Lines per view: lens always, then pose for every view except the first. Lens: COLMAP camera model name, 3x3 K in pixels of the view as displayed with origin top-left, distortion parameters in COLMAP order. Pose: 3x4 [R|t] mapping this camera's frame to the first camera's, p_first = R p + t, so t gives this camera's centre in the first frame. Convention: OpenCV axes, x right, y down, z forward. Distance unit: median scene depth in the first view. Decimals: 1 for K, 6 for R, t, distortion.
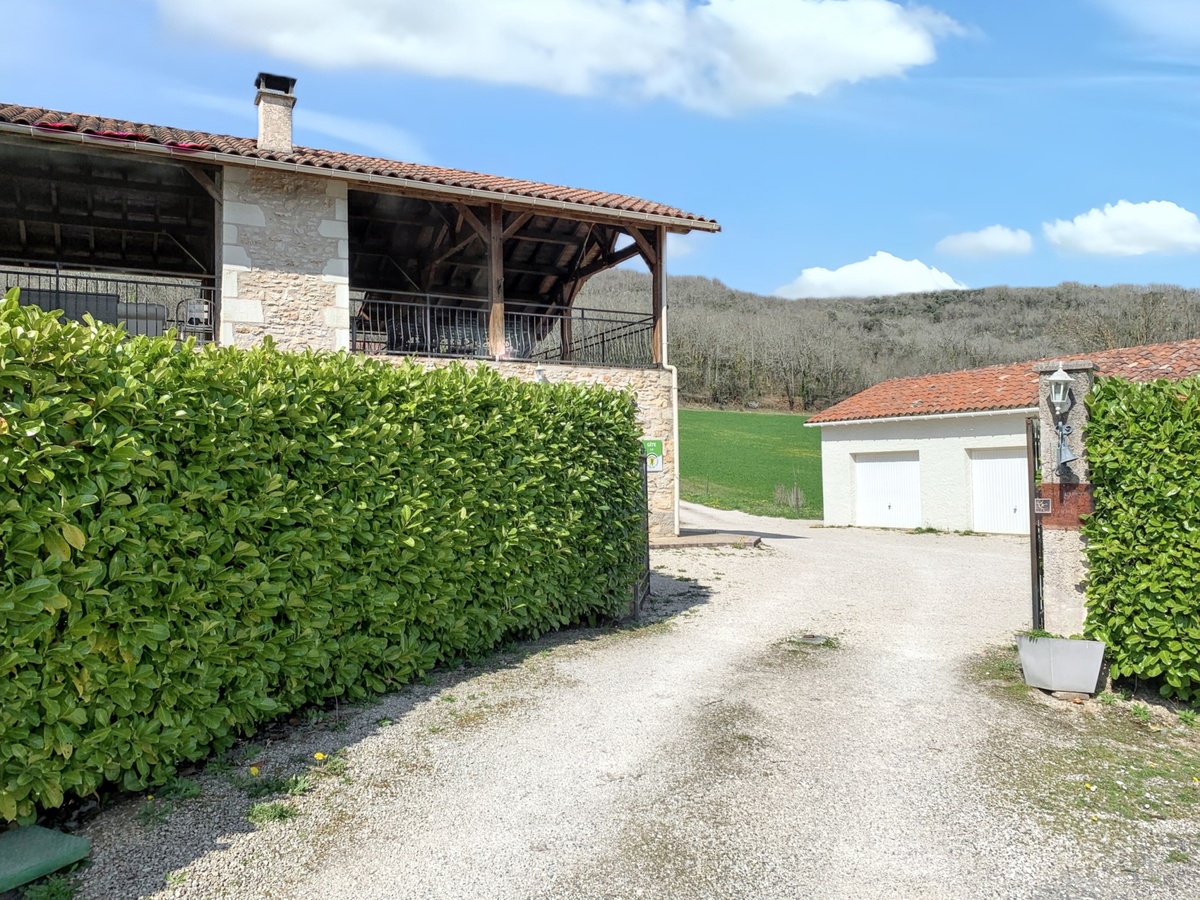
lens RADIAL K [[997.4, 0, 600.2], [0, 997.4, 453.0], [0, 0, 1]] dist [0.004438, 0.002158]
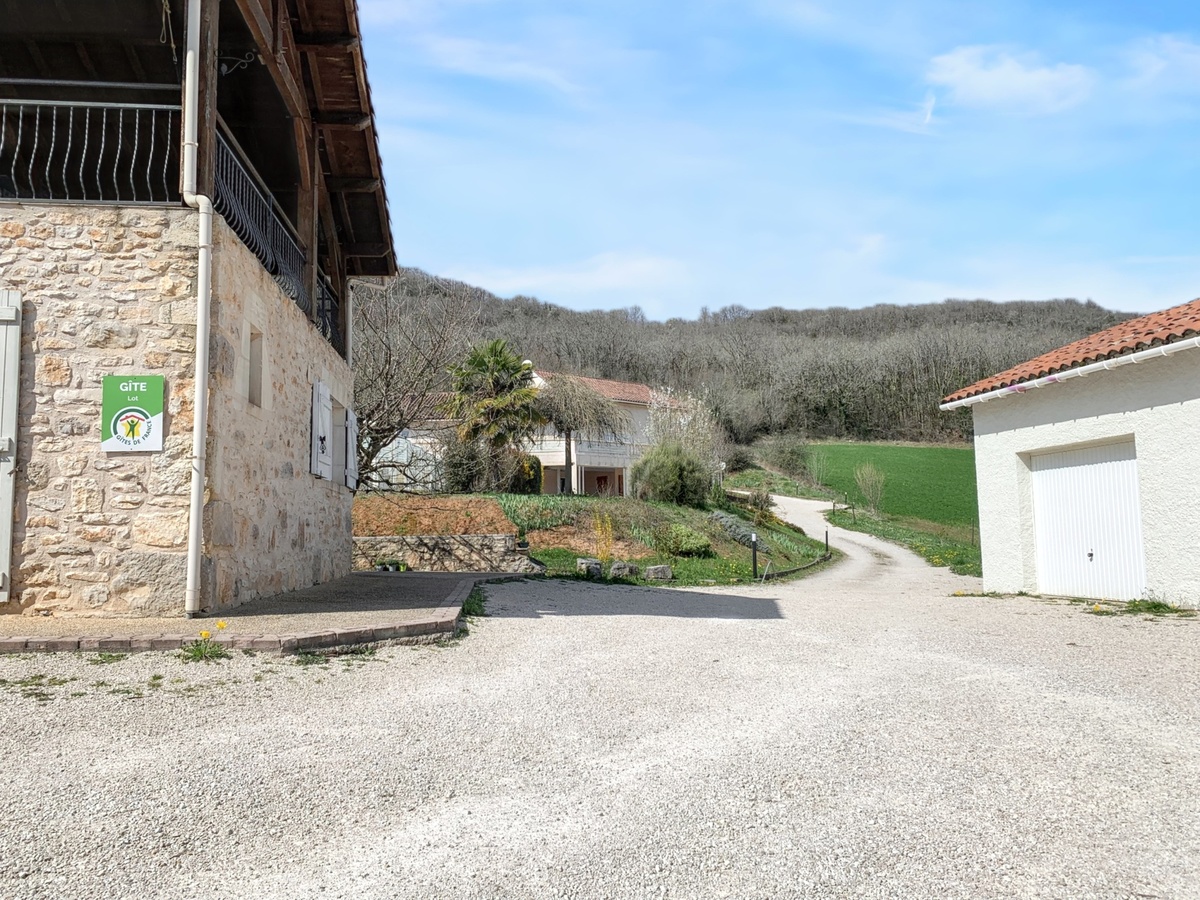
lens RADIAL K [[997.4, 0, 599.5], [0, 997.4, 447.9], [0, 0, 1]] dist [0.004438, 0.002158]
pose [[0.931283, -0.040334, -0.362056, 0.368189], [0.016618, 0.997521, -0.068383, 0.046517], [0.363916, 0.057668, 0.929645, 0.686004]]
